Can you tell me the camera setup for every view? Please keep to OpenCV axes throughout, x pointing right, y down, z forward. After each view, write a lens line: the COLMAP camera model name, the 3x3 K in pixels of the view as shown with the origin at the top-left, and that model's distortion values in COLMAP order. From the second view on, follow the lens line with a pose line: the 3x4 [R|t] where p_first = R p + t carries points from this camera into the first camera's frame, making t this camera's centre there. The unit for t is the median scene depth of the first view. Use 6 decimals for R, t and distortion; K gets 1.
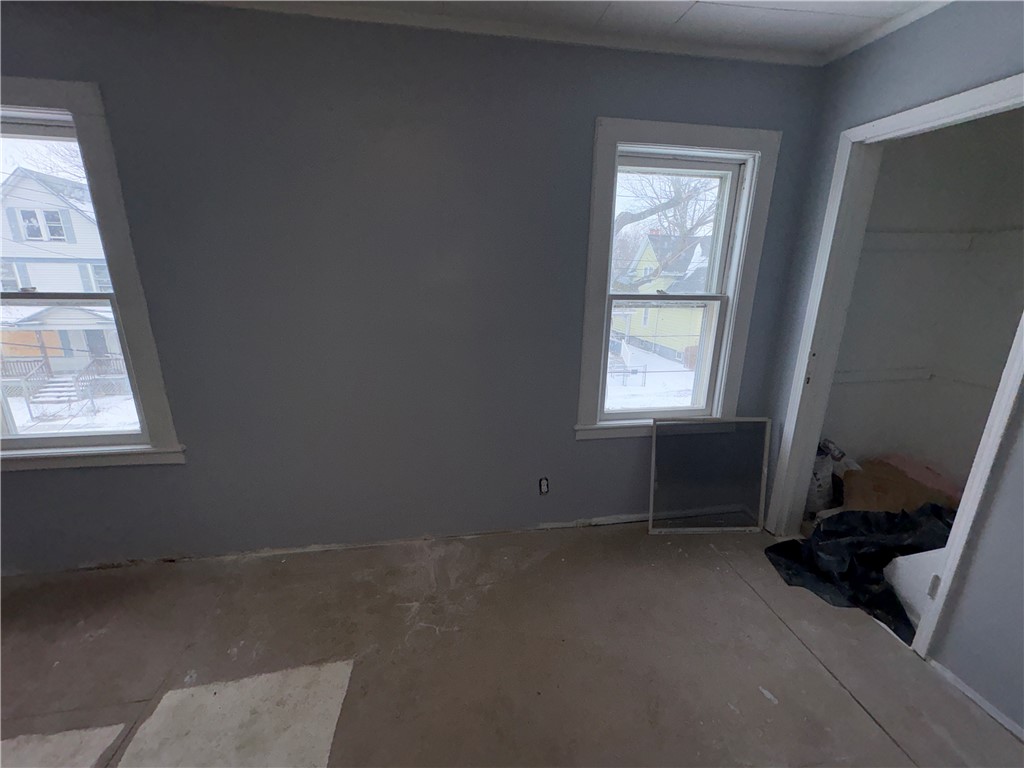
lens RADIAL K [[406.4, 0, 512.5], [0, 406.4, 386.3], [0, 0, 1]] dist [0.000964, -0.000038]
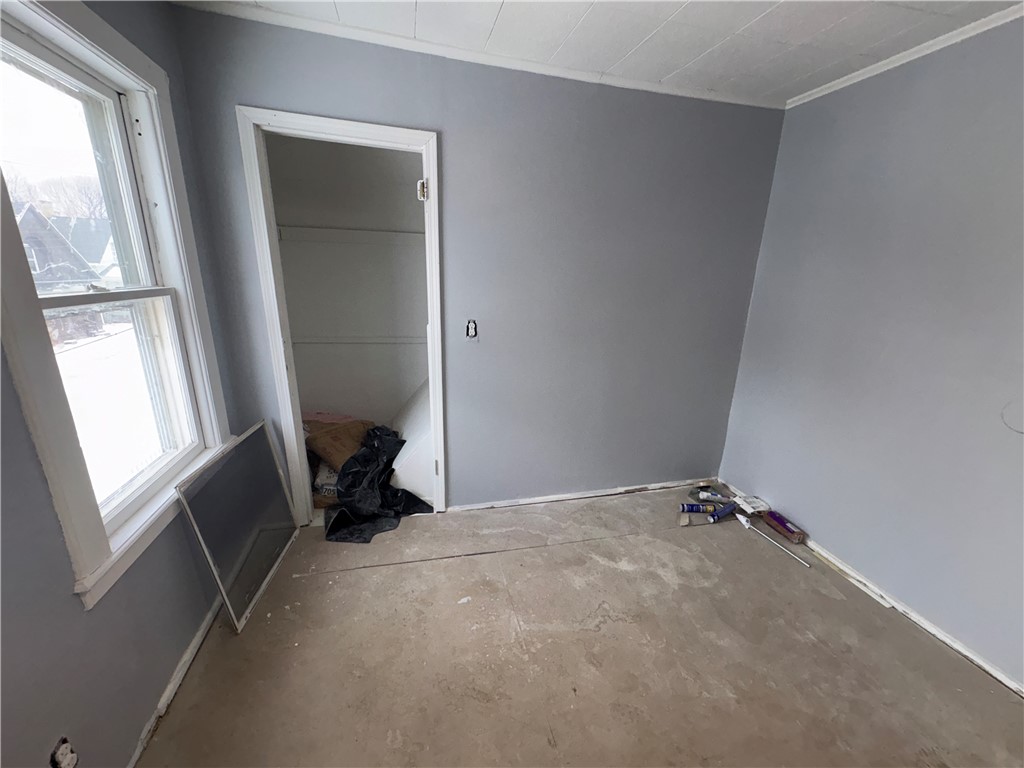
lens RADIAL K [[406.4, 0, 512.5], [0, 406.4, 386.3], [0, 0, 1]] dist [0.000964, -0.000038]
pose [[-0.095537, -0.286840, 0.953203, -0.287330], [0.238586, 0.923072, 0.301686, -0.144850], [-0.966411, 0.256243, -0.019752, 0.508252]]
